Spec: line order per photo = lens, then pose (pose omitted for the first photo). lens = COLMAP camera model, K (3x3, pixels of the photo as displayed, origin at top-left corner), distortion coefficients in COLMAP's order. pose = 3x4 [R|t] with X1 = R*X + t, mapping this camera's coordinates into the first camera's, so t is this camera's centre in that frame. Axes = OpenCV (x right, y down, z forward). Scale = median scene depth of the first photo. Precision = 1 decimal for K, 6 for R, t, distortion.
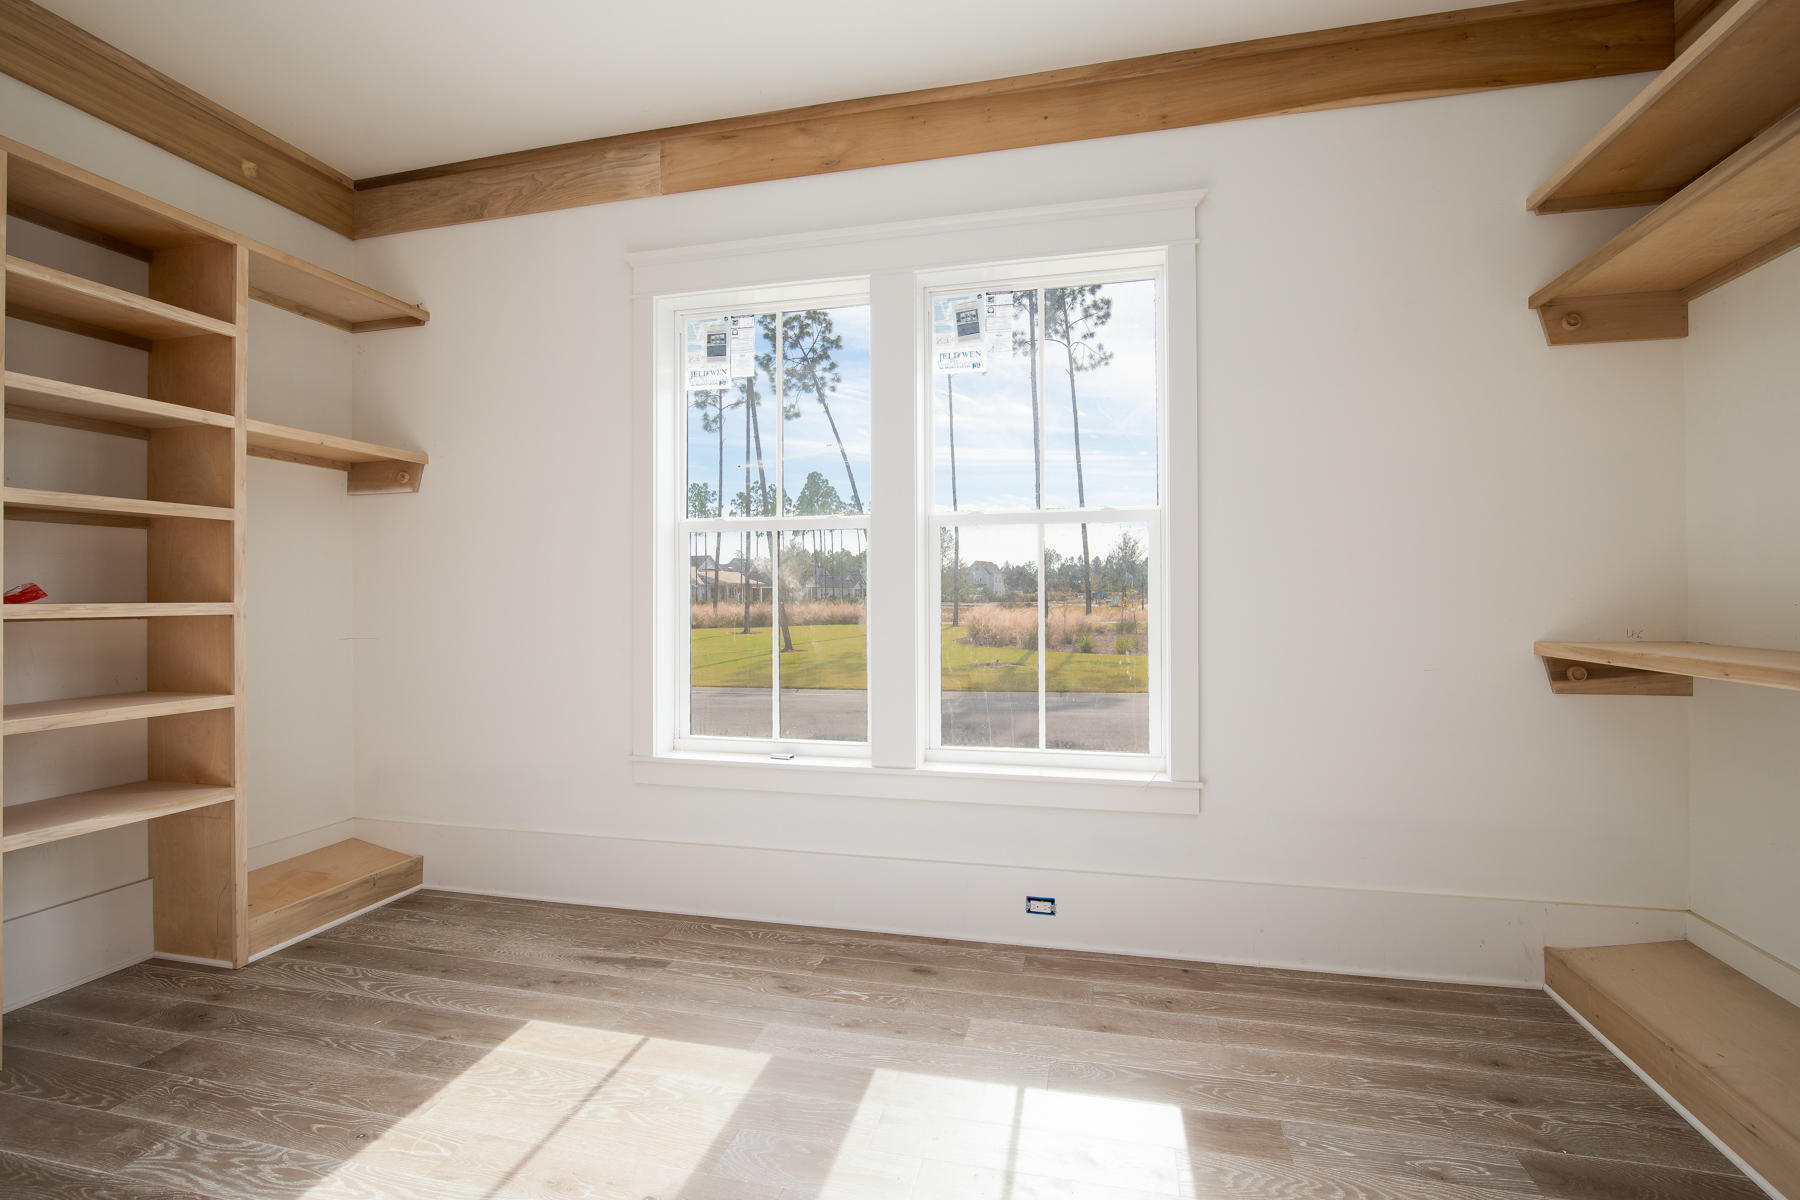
lens RADIAL K [[806.4, 0, 900.0], [0, 806.4, 600.0], [0, 0, 1]] dist [-0.022364, 0.000387]
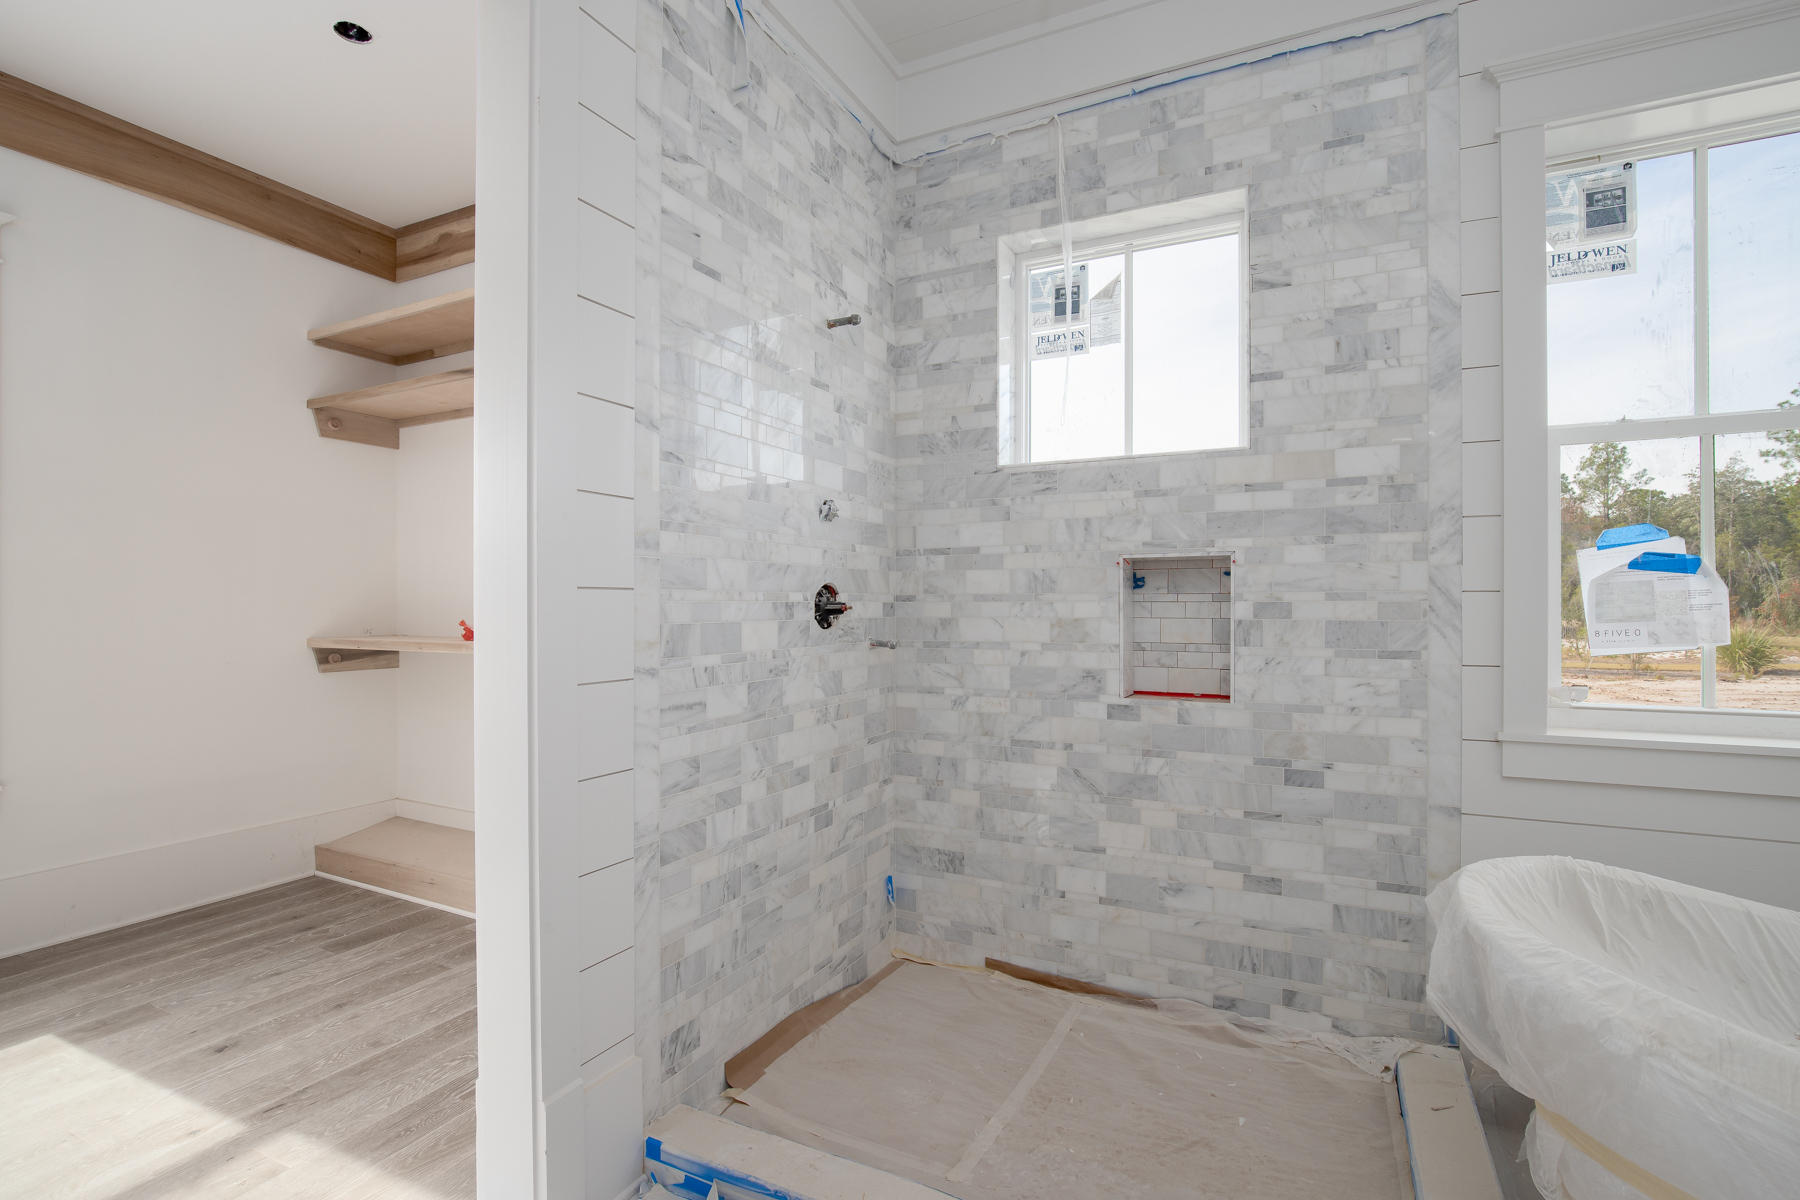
lens RADIAL K [[861.8, 0, 900.0], [0, 861.8, 600.0], [0, 0, 1]] dist [-0.000019, 0.000587]
pose [[0.230322, 0.013161, 0.973026, -0.540852], [-0.000348, 0.999910, -0.013442, 0.004737], [-0.973114, 0.002758, 0.230306, -0.463165]]
